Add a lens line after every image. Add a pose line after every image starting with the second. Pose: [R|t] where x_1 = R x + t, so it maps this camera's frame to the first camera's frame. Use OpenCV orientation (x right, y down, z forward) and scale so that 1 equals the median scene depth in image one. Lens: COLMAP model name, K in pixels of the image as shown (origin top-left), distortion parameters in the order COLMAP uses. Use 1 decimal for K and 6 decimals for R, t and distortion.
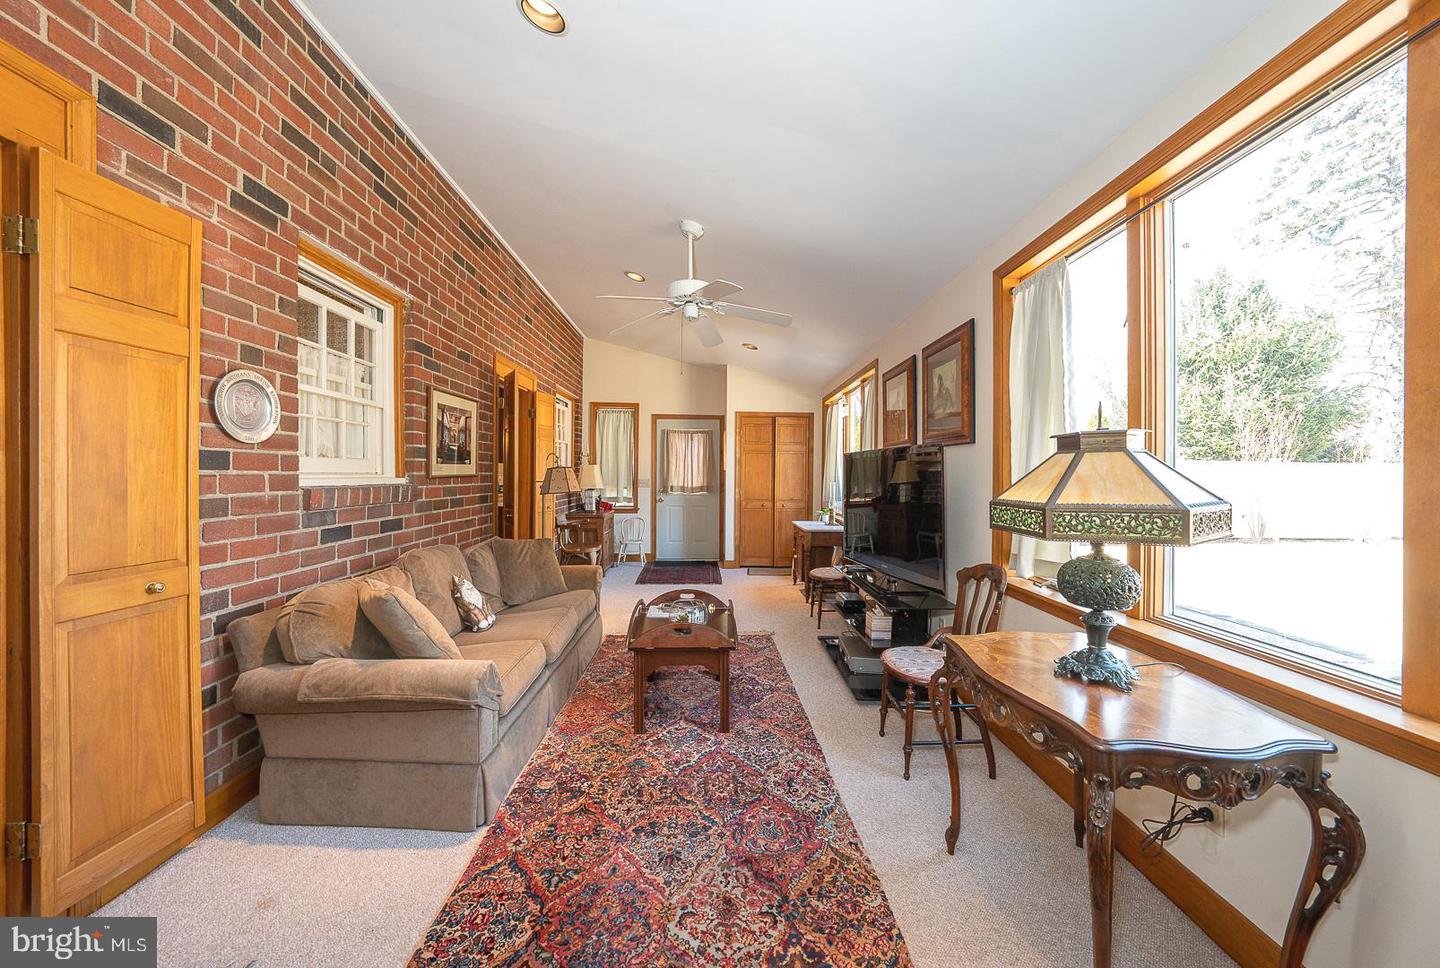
lens RADIAL K [[507.4, 0, 720.0], [0, 507.4, 484.0], [0, 0, 1]] dist [-0.000080, 0.000034]
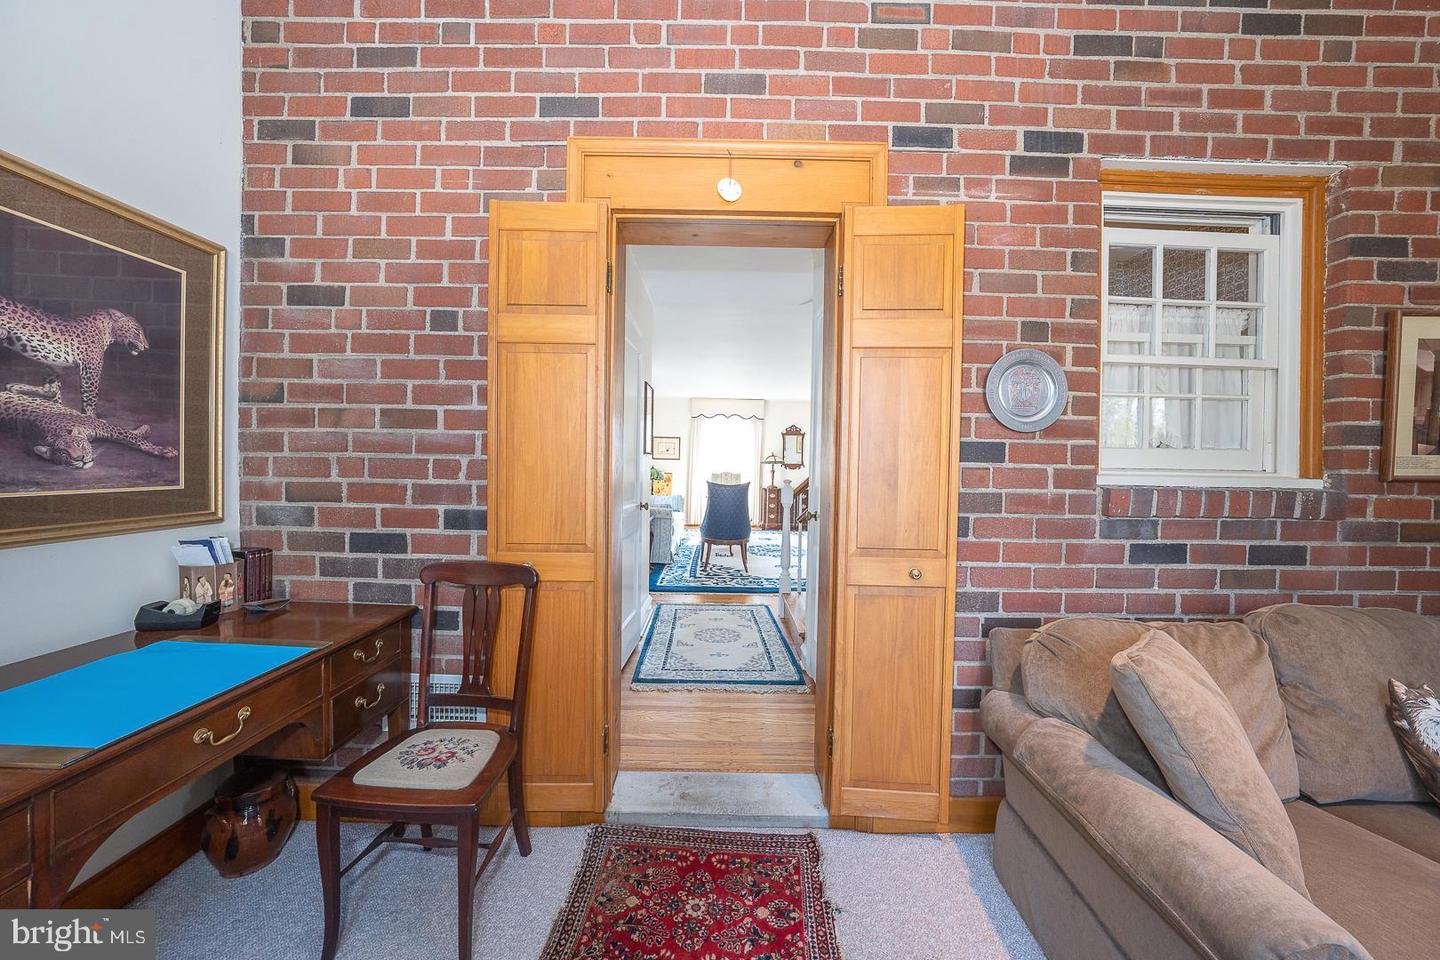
lens RADIAL K [[501.0, 0, 718.9], [0, 501.0, 471.2], [0, 0, 1]] dist [-0.033281, 0.008027]
pose [[-0.026790, 0.007950, -0.999609, -0.051831], [-0.036109, 0.999308, 0.008916, -0.001658], [0.998989, 0.036334, -0.026484, 0.438818]]
